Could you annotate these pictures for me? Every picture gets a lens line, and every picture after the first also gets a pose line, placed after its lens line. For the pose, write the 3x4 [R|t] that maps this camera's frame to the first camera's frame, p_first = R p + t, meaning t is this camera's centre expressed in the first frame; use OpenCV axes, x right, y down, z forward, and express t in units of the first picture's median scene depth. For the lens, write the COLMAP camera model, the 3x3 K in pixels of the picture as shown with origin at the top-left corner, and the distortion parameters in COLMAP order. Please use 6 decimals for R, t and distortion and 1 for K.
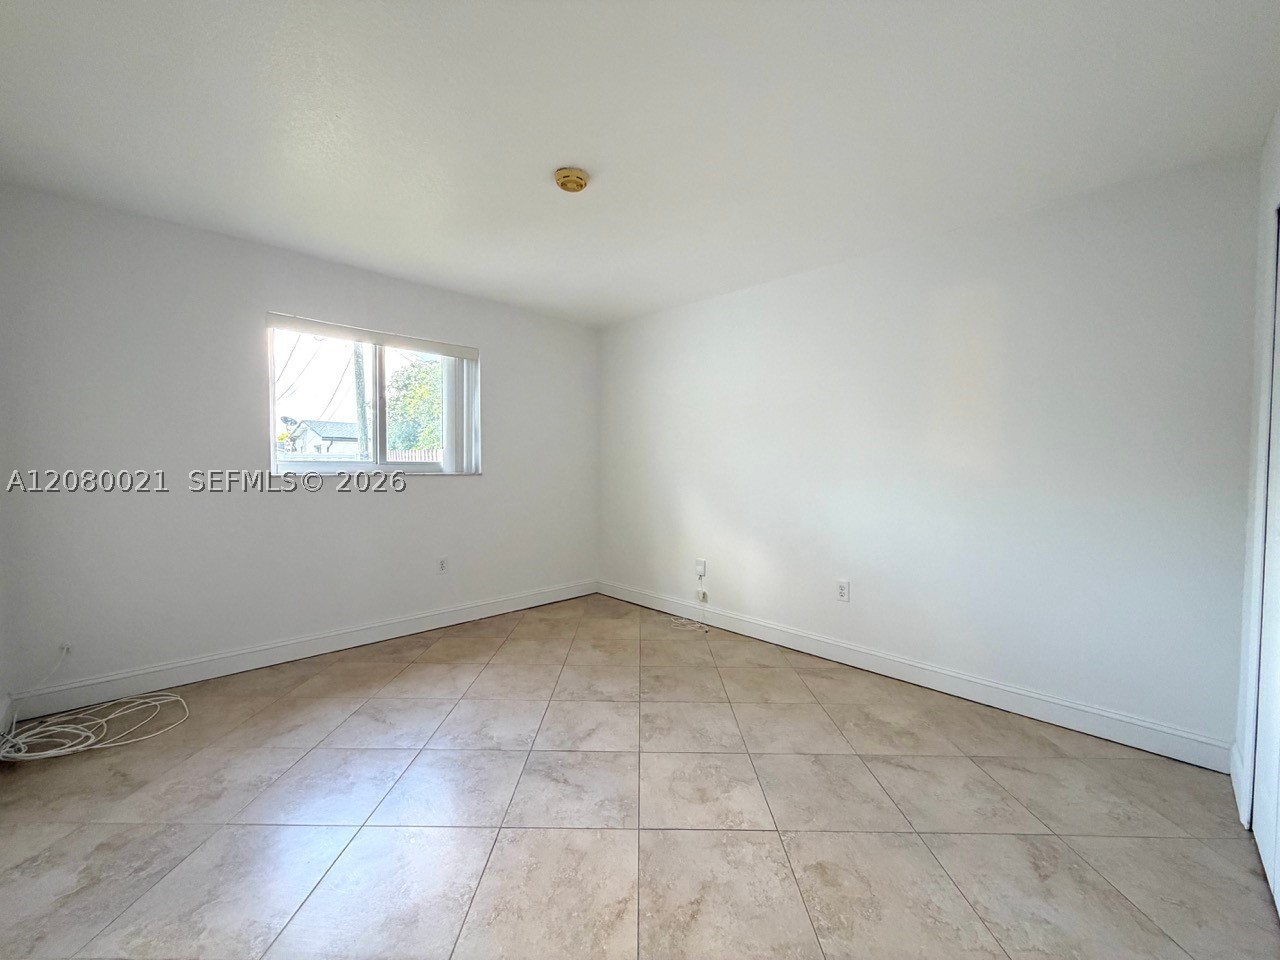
lens RADIAL K [[518.7, 0, 640.0], [0, 518.7, 480.0], [0, 0, 1]] dist [-0.000676, -0.000069]
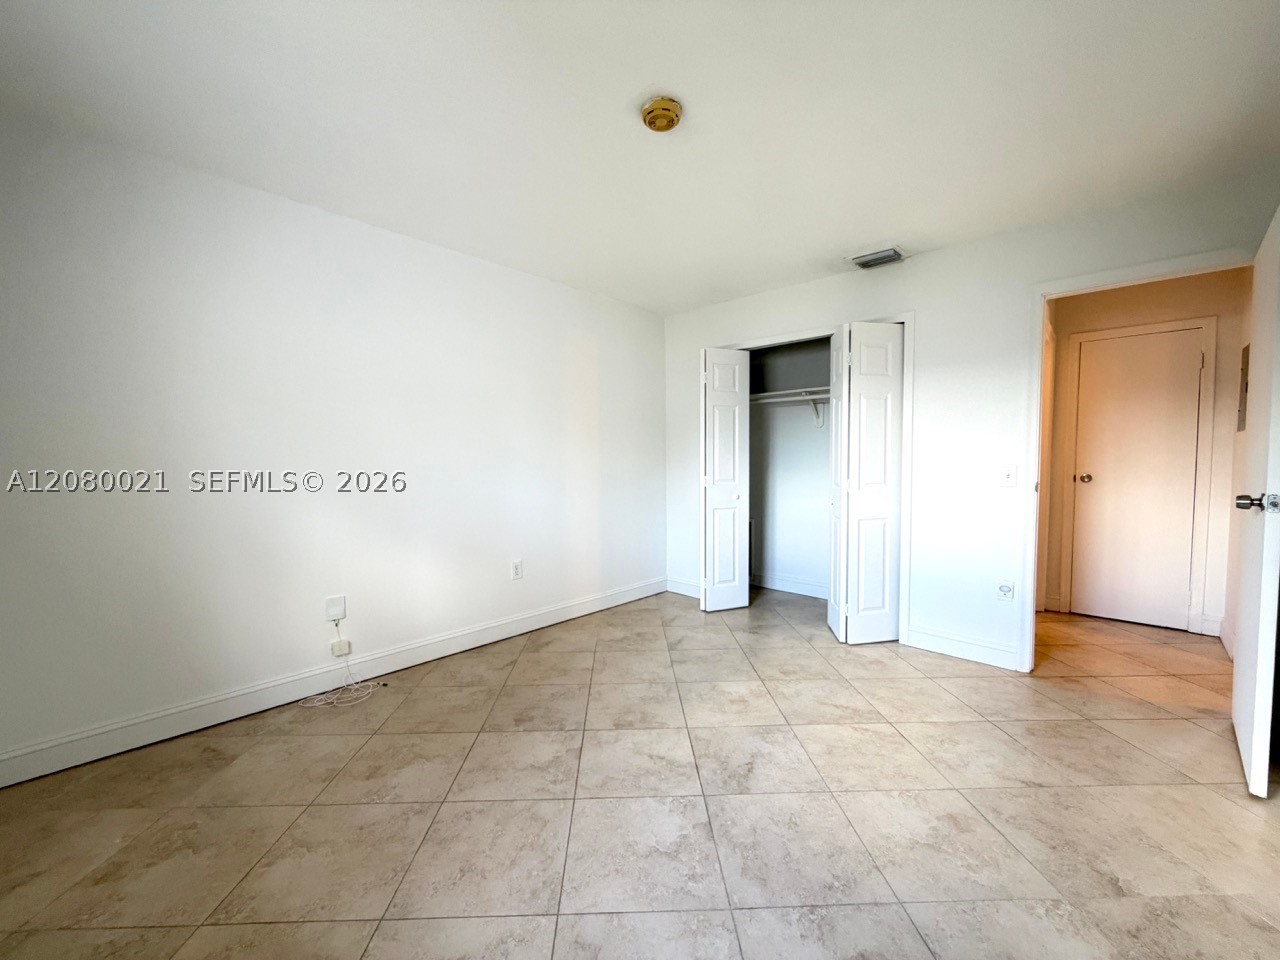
lens RADIAL K [[508.4, 0, 640.0], [0, 508.4, 480.0], [0, 0, 1]] dist [-0.000416, -0.000234]
pose [[-0.043587, -0.052735, 0.997657, -0.729380], [0.032675, 0.997996, 0.054180, -0.031065], [-0.998515, 0.034960, -0.041776, 0.809366]]
